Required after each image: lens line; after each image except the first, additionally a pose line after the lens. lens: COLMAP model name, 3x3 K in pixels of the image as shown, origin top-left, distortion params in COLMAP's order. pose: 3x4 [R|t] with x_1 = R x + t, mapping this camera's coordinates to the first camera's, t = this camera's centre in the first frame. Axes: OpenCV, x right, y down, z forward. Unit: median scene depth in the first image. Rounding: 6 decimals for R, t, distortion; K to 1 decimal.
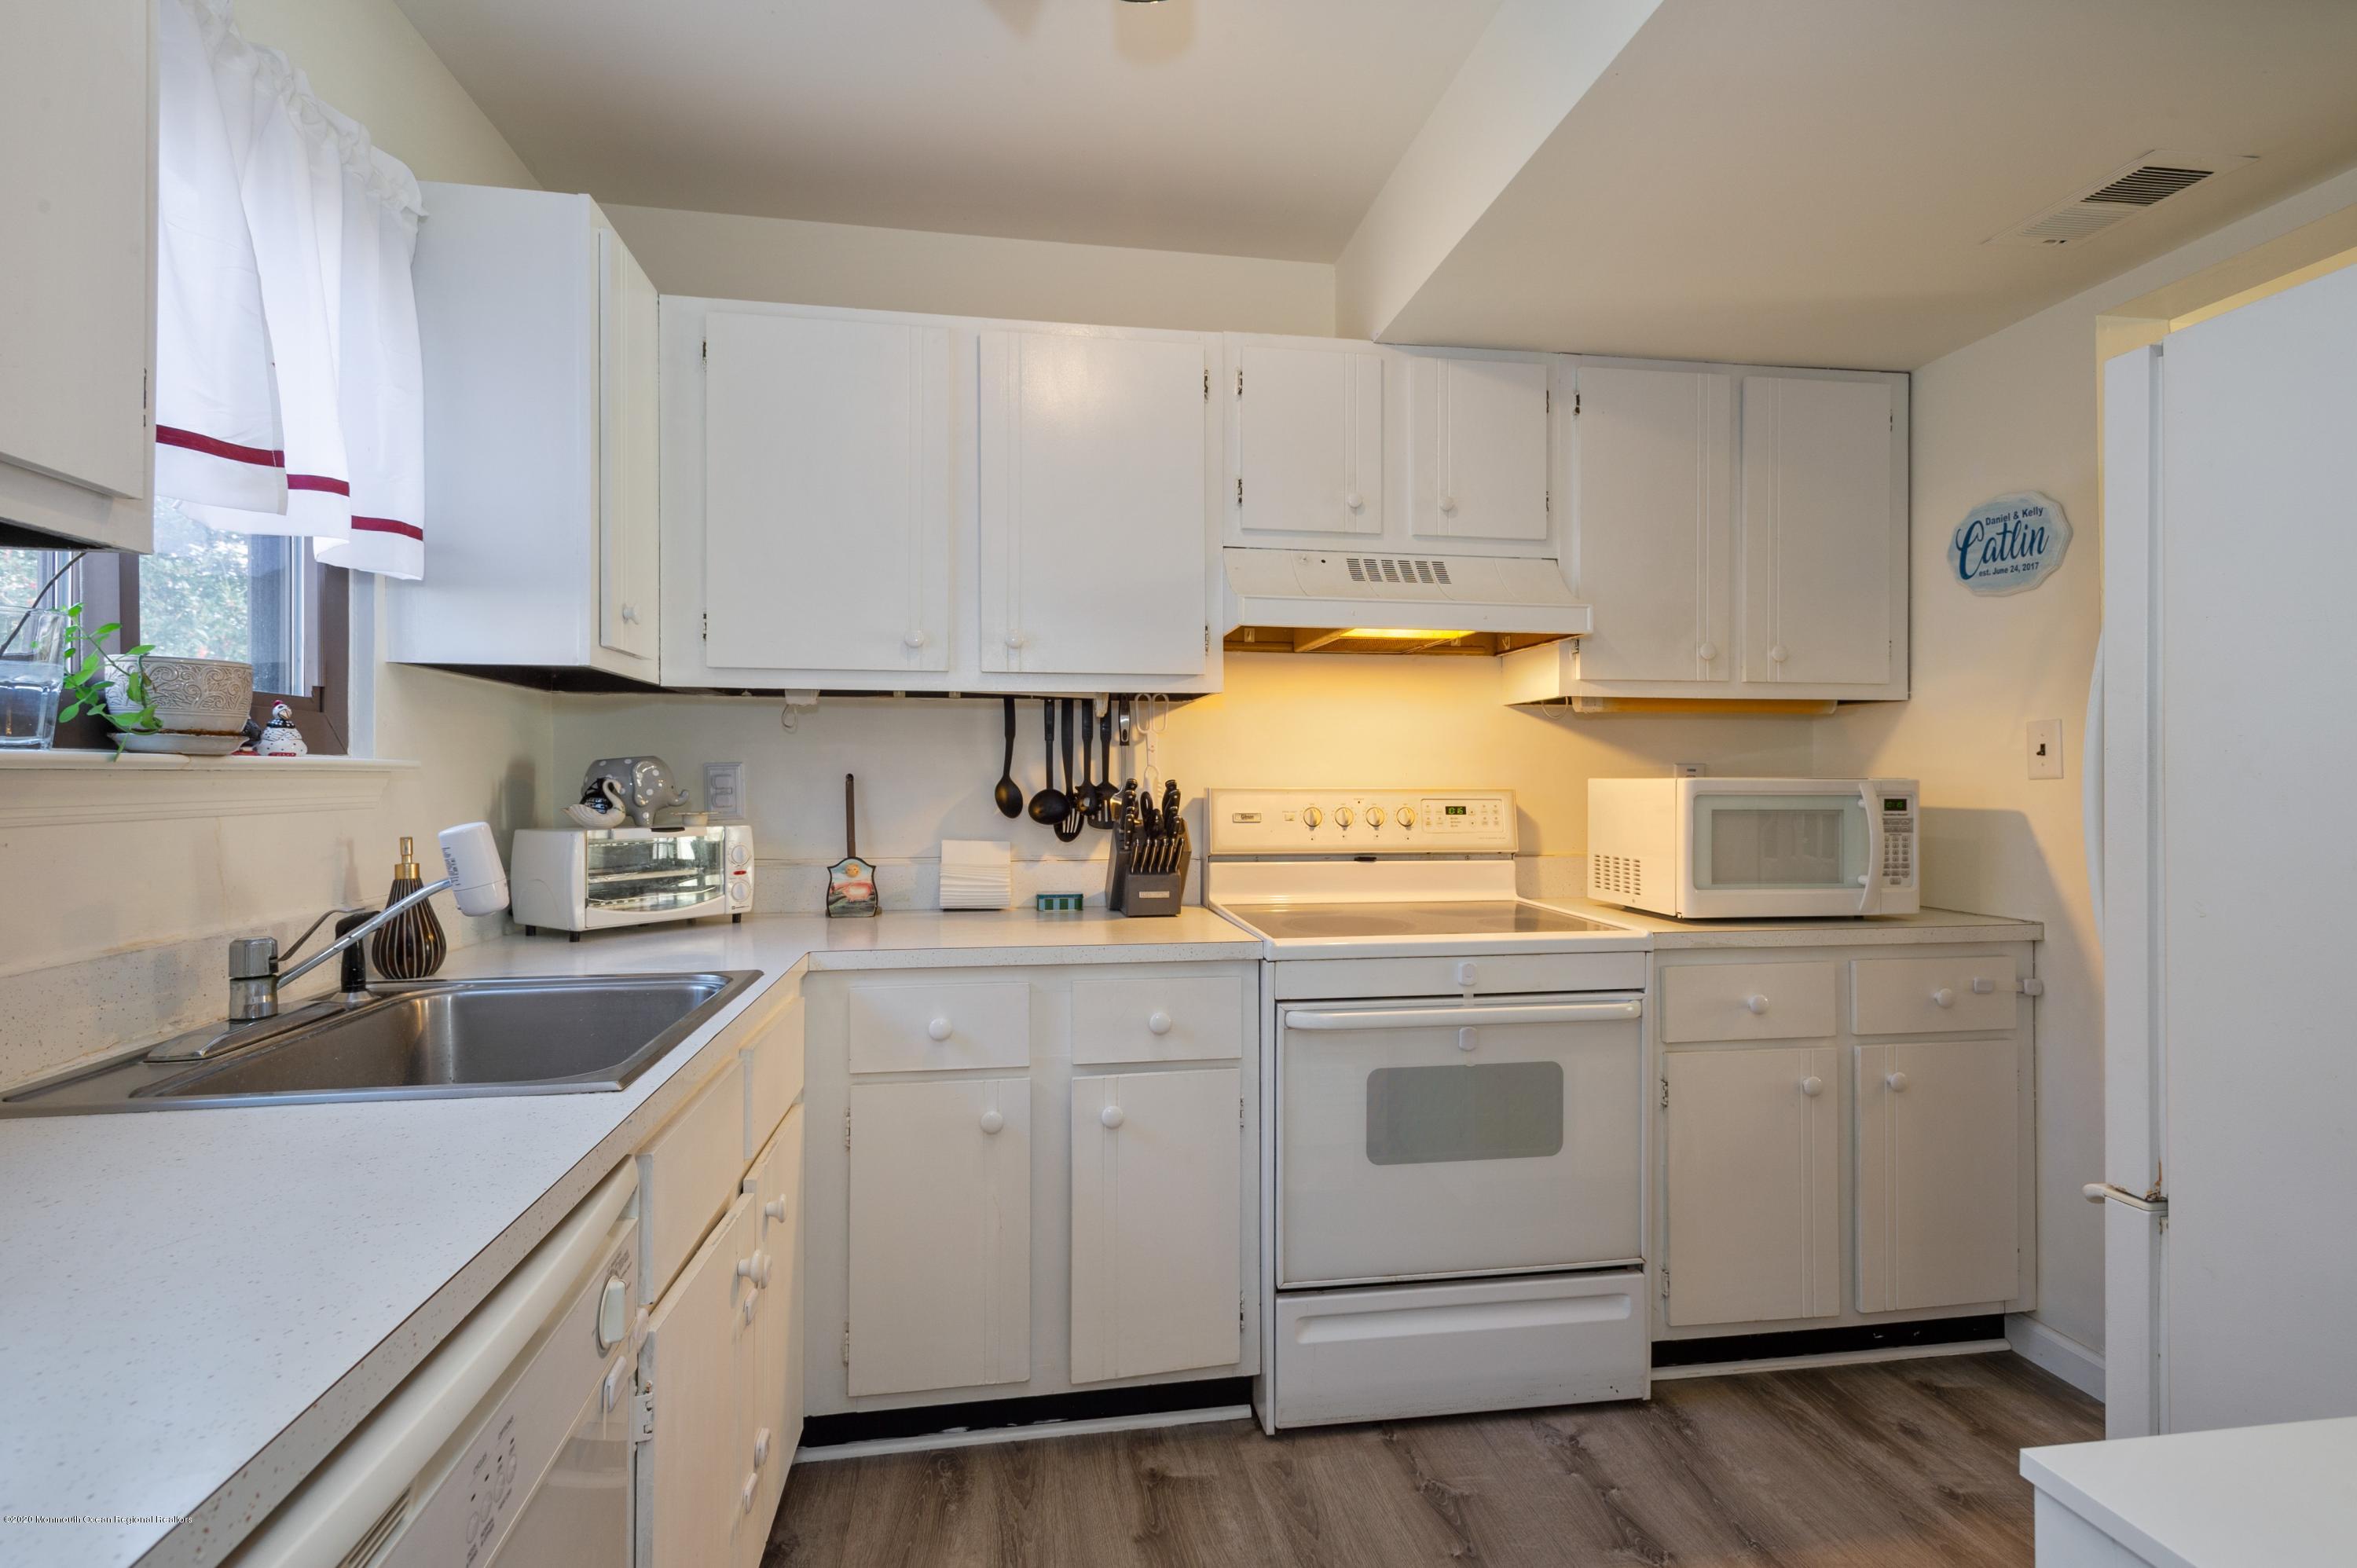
lens RADIAL K [[1113.8, 0, 1174.2], [0, 1113.8, 778.9], [0, 0, 1]] dist [0.021870, -0.000074]
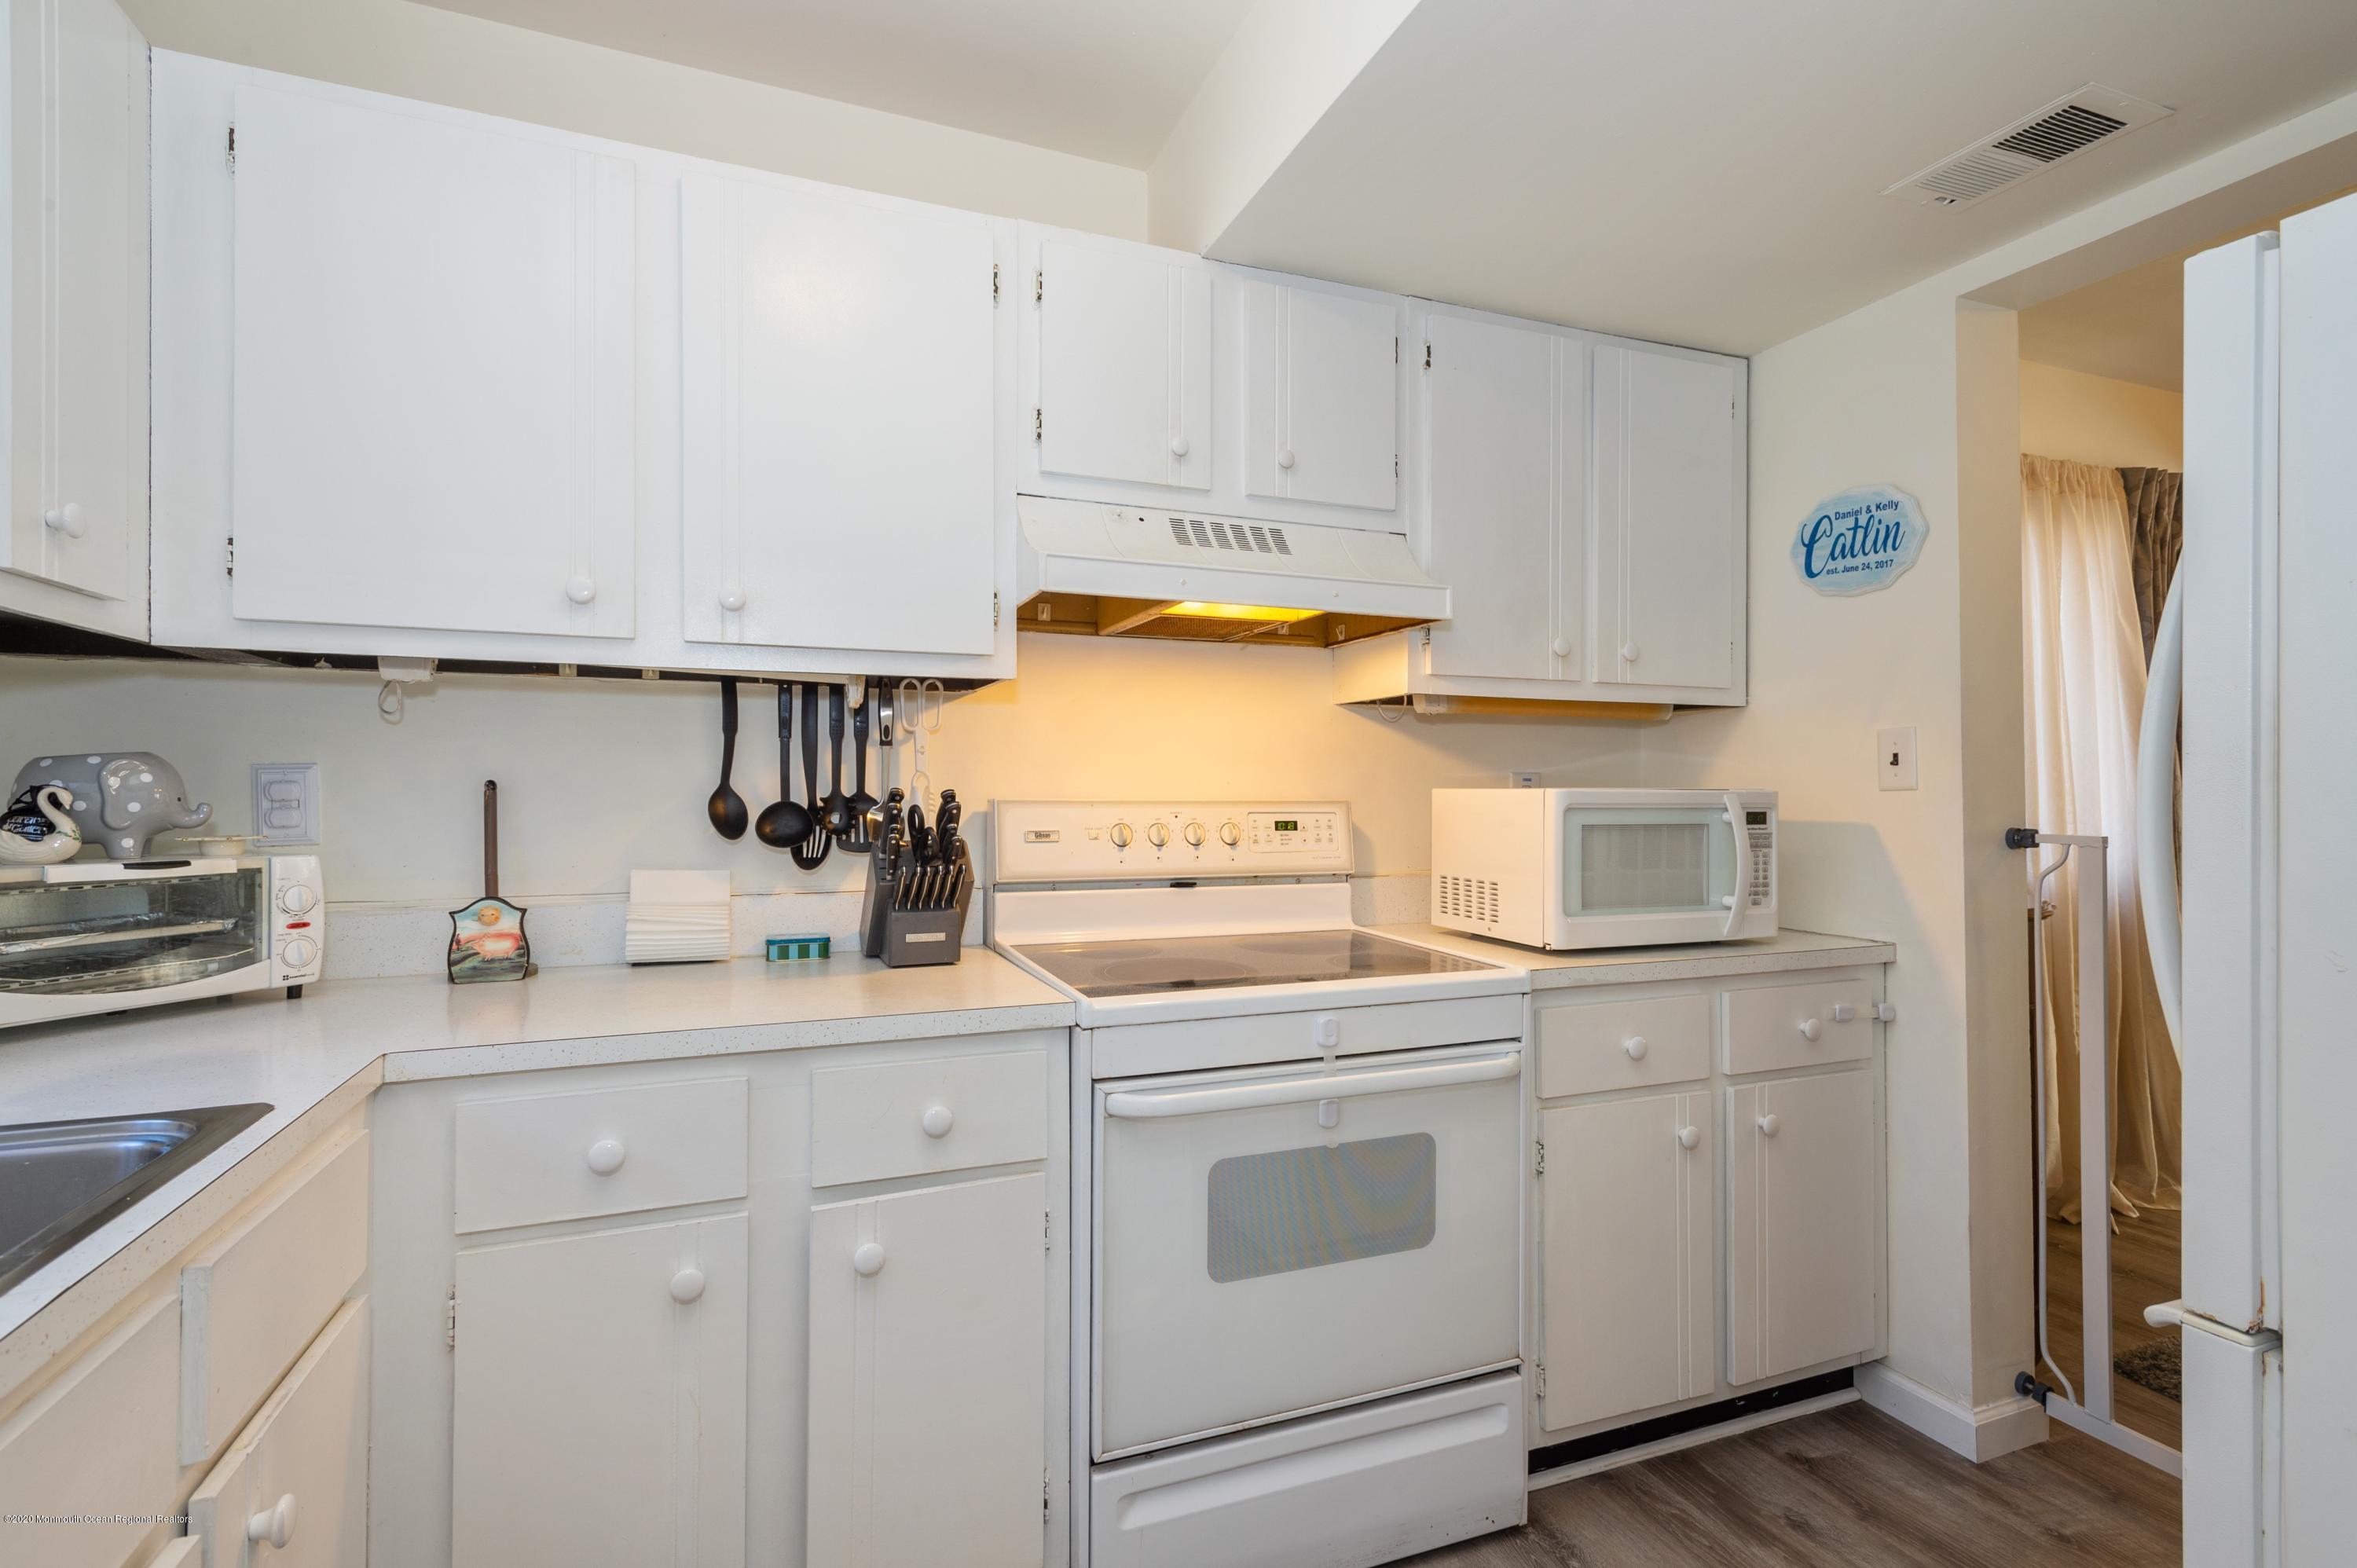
lens RADIAL K [[1106.9, 0, 1178.5], [0, 1106.9, 784.0], [0, 0, 1]] dist [0.013389, -0.000753]
pose [[0.976127, 0.002925, 0.217182, -0.014263], [-0.002130, 0.999990, -0.003896, -0.000278], [-0.217192, 0.003340, 0.976123, 0.213745]]
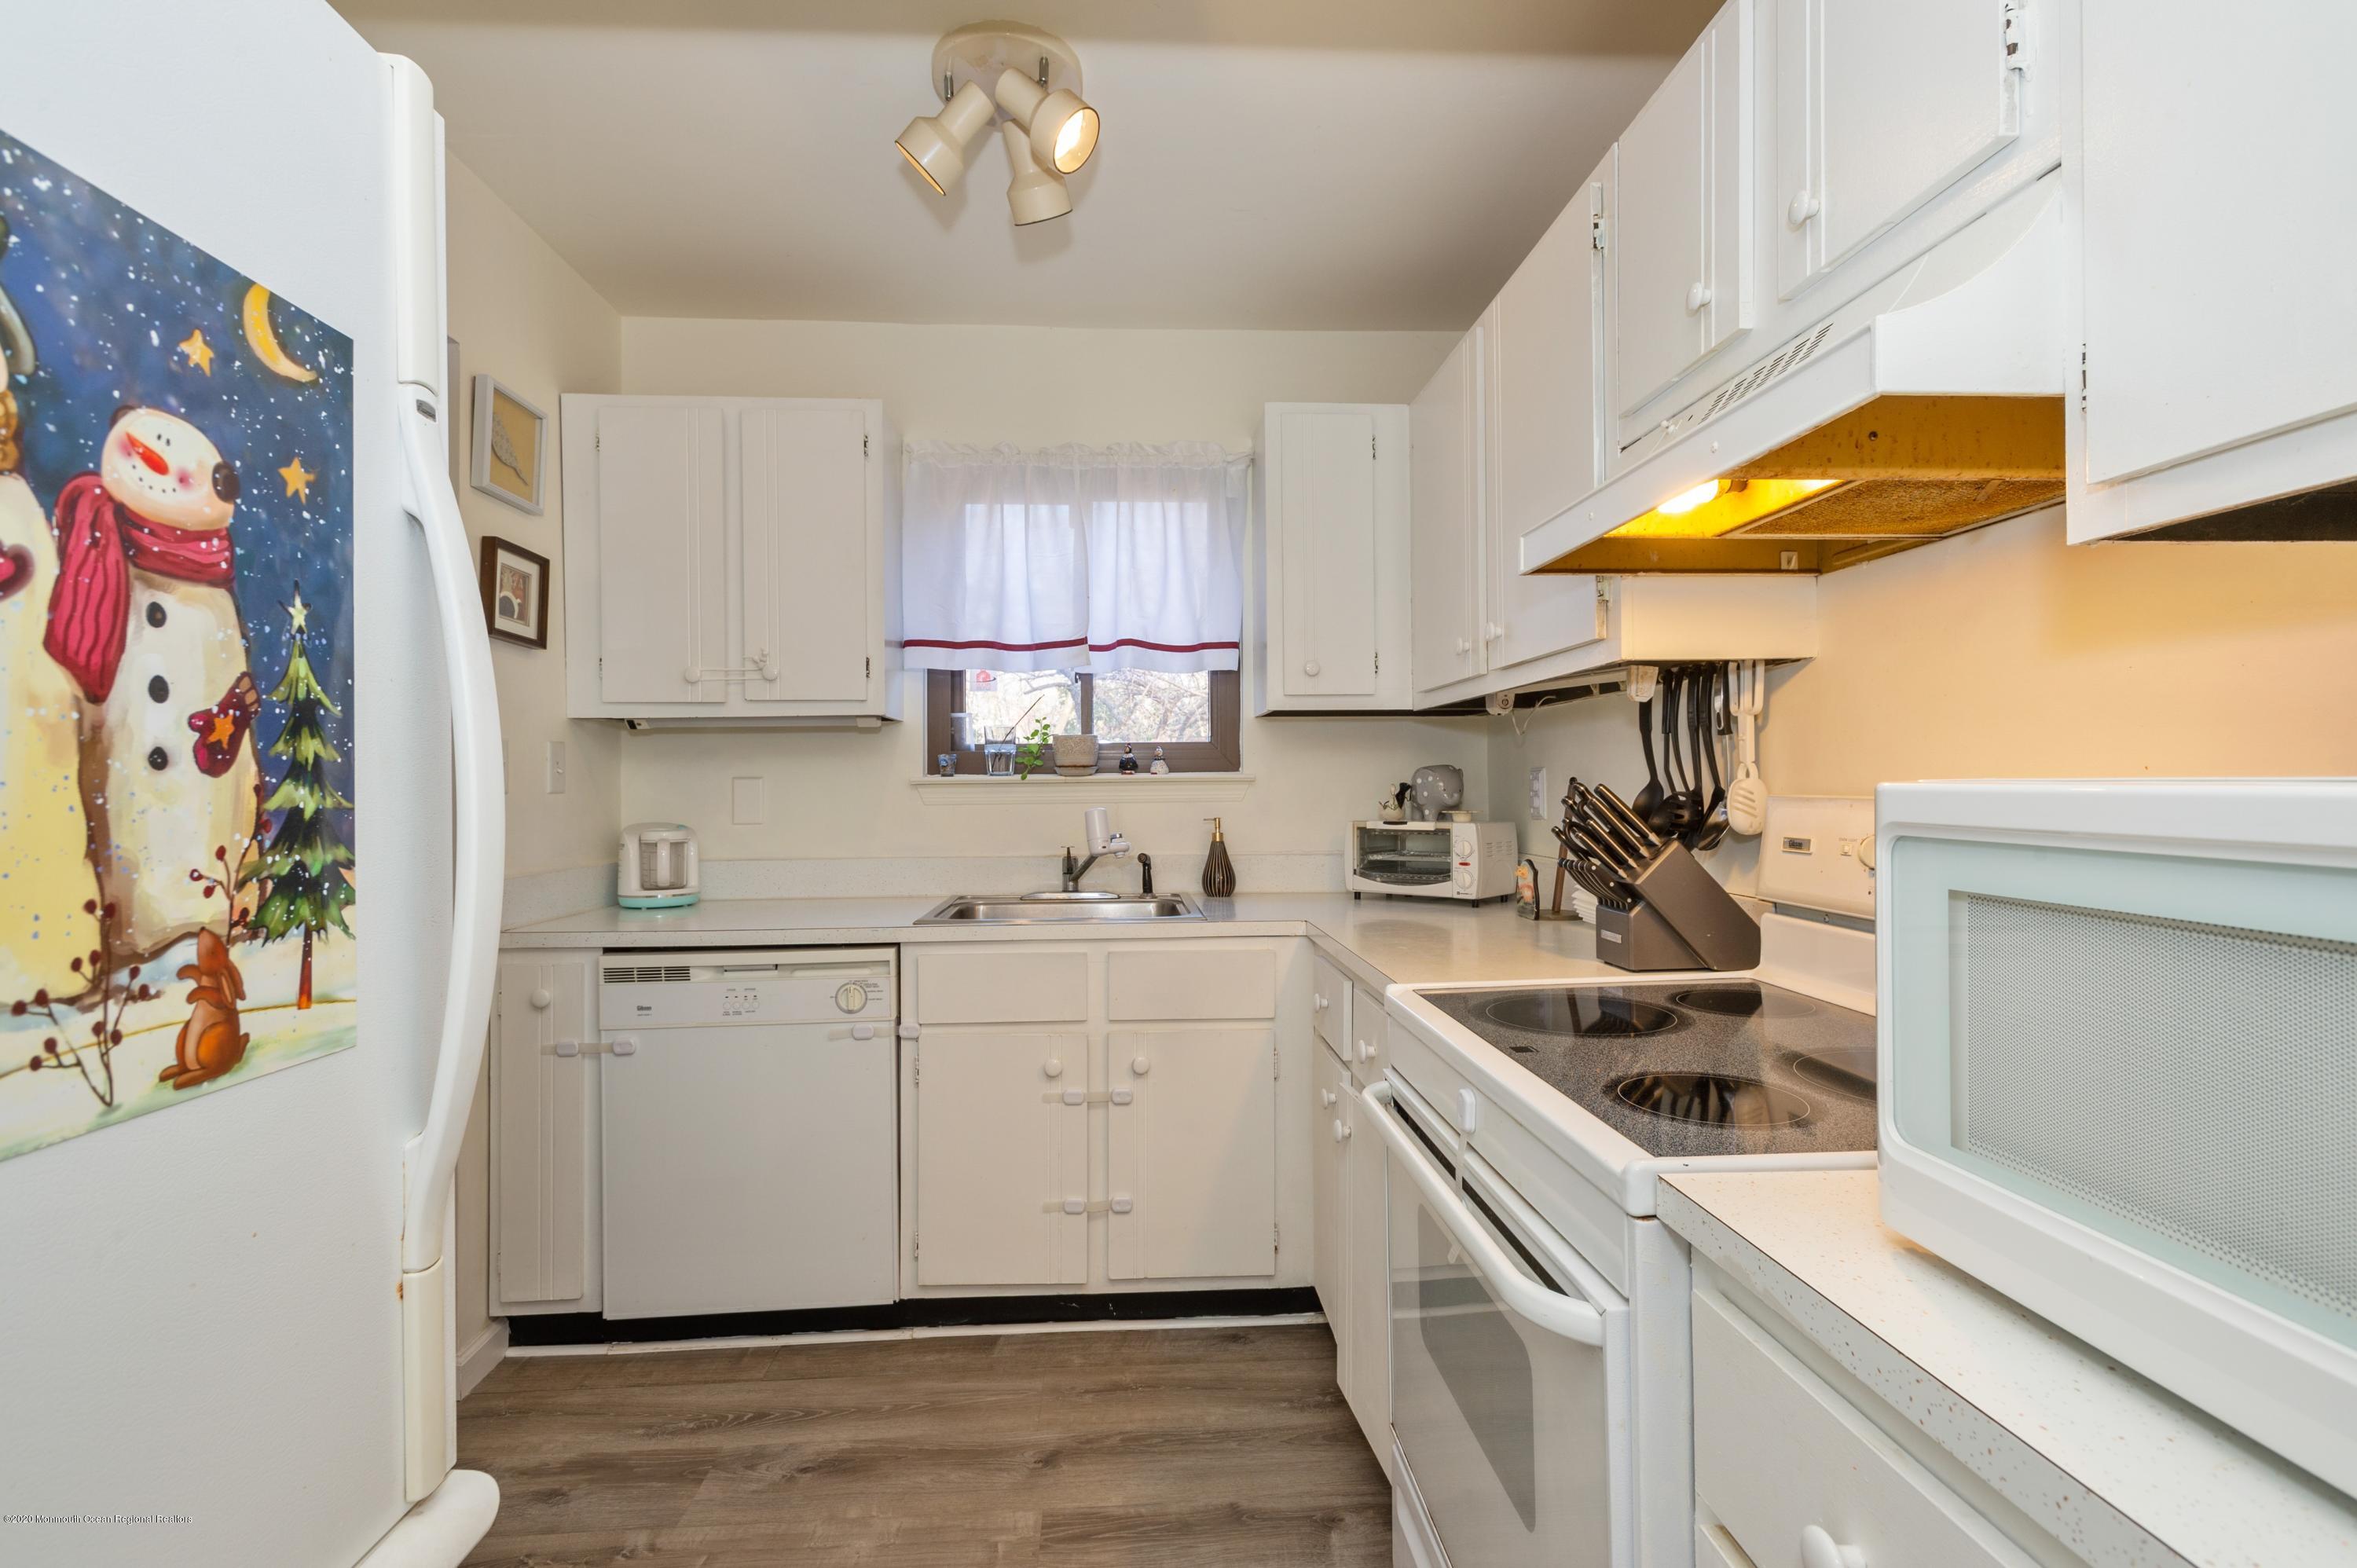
lens RADIAL K [[1113.8, 0, 1174.2], [0, 1113.8, 778.9], [0, 0, 1]] dist [0.021870, -0.000074]
pose [[-0.110560, -0.003548, -0.993863, 0.766077], [0.009429, 0.999945, -0.004618, -0.001875], [0.993825, -0.009882, -0.110520, 0.796744]]
